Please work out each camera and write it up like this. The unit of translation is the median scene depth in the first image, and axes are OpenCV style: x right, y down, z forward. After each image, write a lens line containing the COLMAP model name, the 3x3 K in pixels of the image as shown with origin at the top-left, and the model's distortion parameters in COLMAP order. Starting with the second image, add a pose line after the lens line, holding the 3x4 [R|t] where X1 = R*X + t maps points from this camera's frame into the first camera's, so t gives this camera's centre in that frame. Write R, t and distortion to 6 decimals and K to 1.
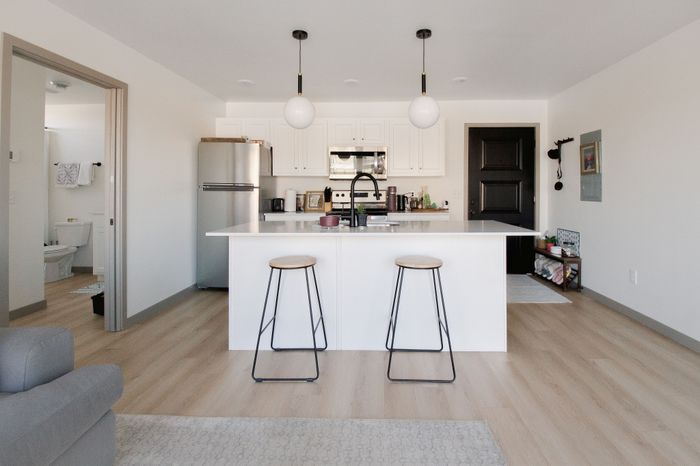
lens RADIAL K [[341.1, 0, 351.6], [0, 341.1, 188.0], [0, 0, 1]] dist [-0.025862, -0.000184]
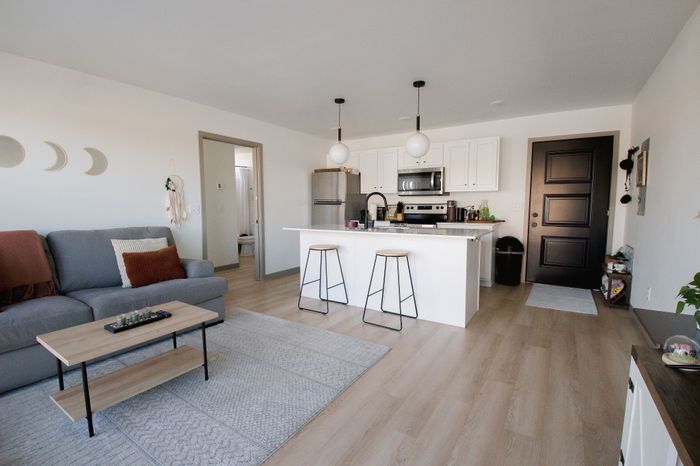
lens RADIAL K [[329.5, 0, 350.0], [0, 329.5, 233.0], [0, 0, 1]] dist [-0.035196, -0.000312]
pose [[0.848396, 0.042619, -0.527643, 0.471526], [0.006636, 0.995819, 0.091104, 0.001403], [0.529320, -0.080793, 0.844566, -0.176888]]
